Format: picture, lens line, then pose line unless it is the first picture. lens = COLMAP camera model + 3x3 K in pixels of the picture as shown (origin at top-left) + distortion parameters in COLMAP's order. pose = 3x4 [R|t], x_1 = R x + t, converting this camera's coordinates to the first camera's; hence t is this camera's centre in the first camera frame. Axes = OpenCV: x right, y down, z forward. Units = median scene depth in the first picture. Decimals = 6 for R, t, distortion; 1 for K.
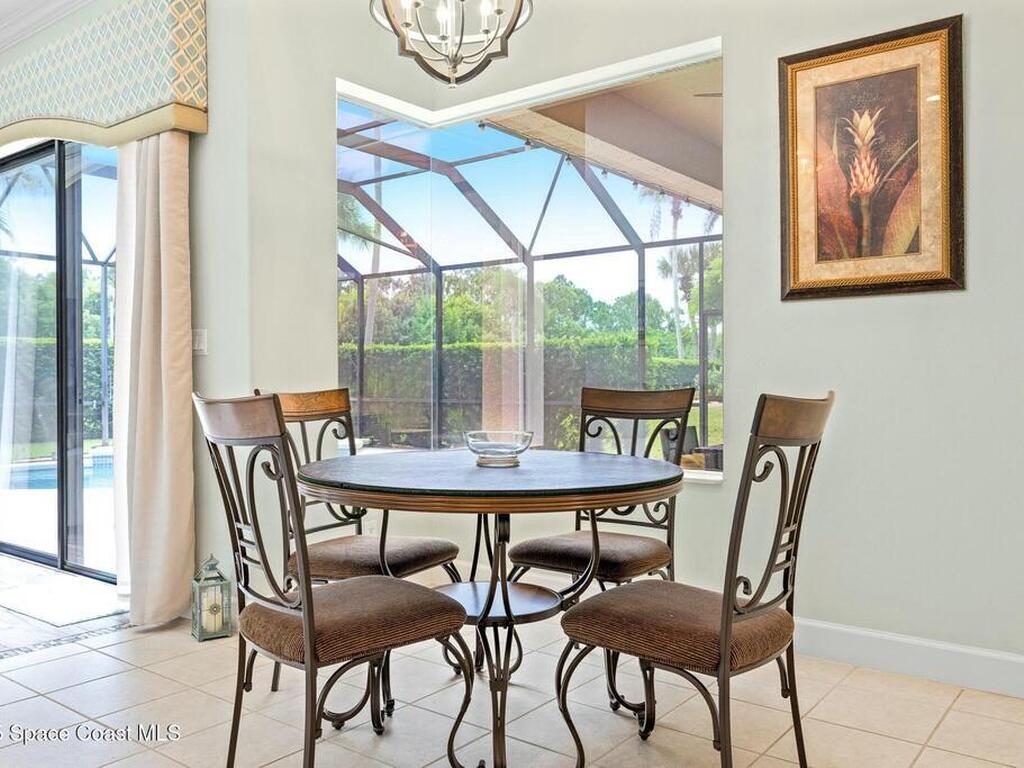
lens RADIAL K [[852.2, 0, 509.1], [0, 852.2, 363.2], [0, 0, 1]] dist [0.000716, 0.000553]
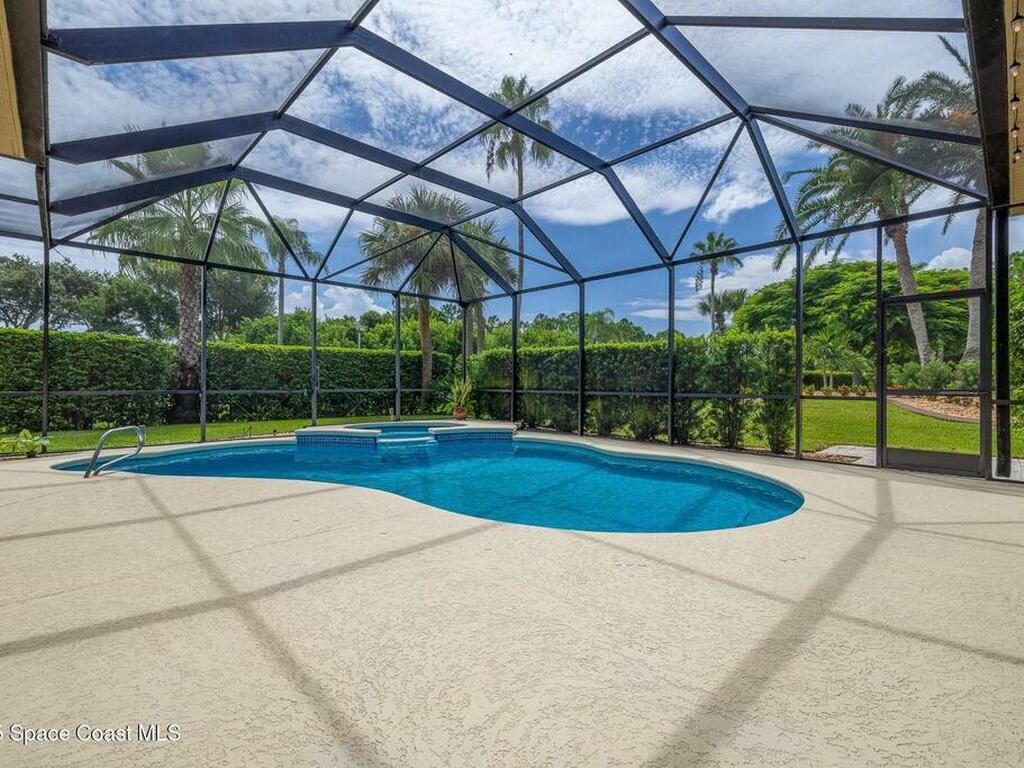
lens RADIAL K [[483.0, 0, 516.6], [0, 483.0, 381.8], [0, 0, 1]] dist [-0.000174, 0.000536]
pose [[0.989717, 0.007062, -0.142863, -0.071102], [-0.004594, 0.999835, 0.017597, 0.016712], [0.142964, -0.016760, 0.989586, 0.307597]]
